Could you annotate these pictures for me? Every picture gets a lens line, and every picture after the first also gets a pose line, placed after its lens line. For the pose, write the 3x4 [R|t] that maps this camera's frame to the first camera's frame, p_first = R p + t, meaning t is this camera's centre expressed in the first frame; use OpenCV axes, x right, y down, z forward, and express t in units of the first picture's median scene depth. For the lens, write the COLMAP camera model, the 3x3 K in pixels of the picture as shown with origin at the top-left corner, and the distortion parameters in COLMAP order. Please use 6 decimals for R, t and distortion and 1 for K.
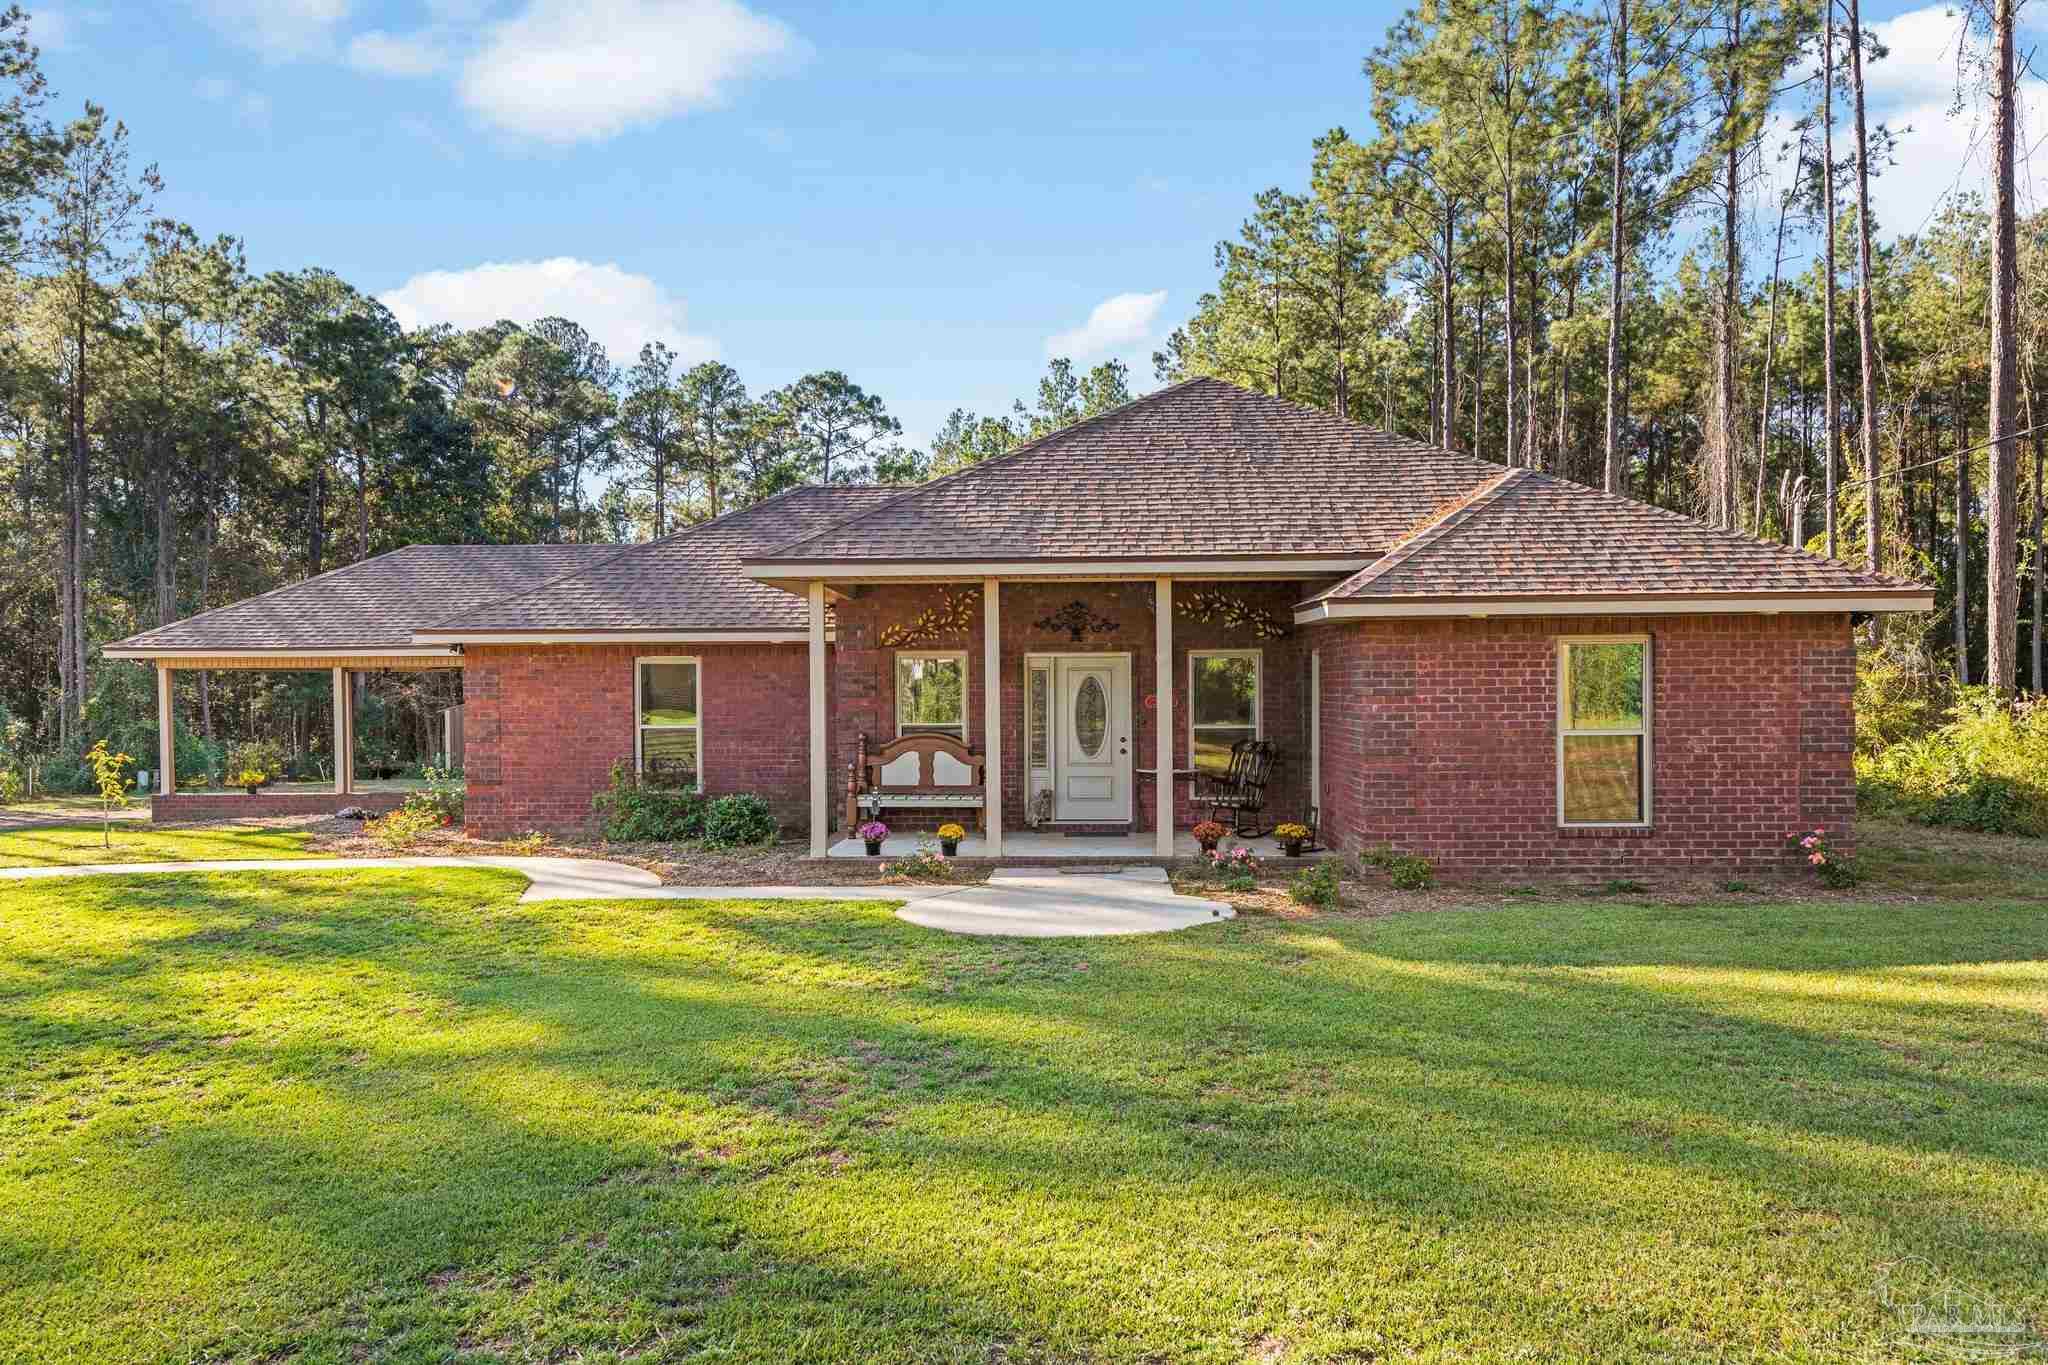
lens RADIAL K [[1335.5, 0, 1030.5], [0, 1335.5, 688.7], [0, 0, 1]] dist [0.012152, -0.000206]
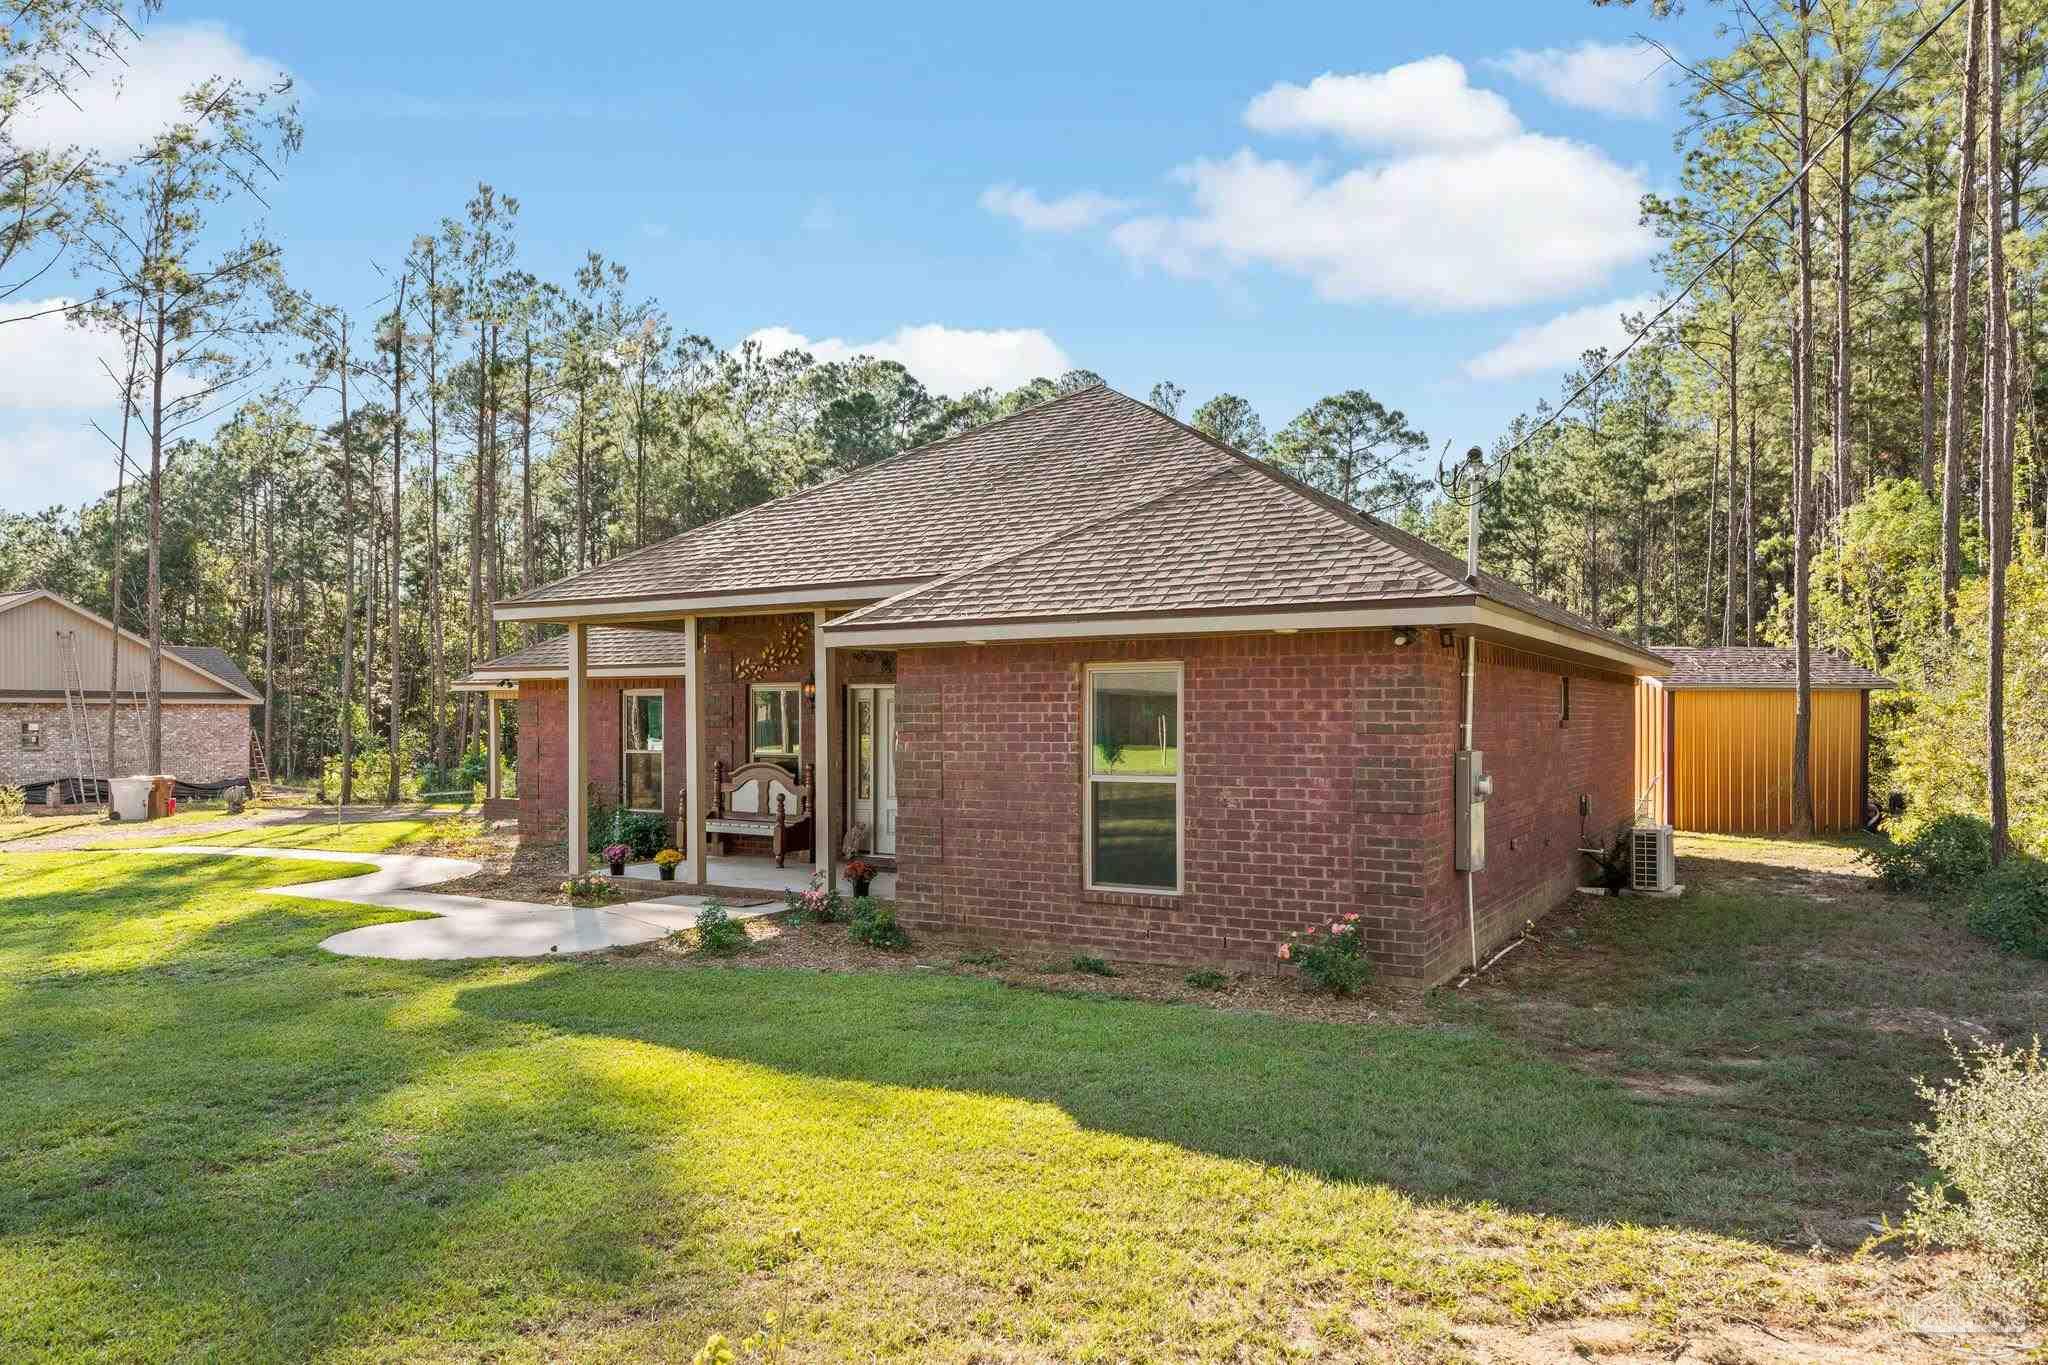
lens RADIAL K [[1335.5, 0, 1031.5], [0, 1335.5, 695.3], [0, 0, 1]] dist [0.012152, -0.000206]
pose [[0.880073, -0.001849, -0.474836, 0.767418], [-0.005025, 0.999900, -0.013207, -0.008075], [0.474813, 0.014009, 0.879975, 0.238581]]
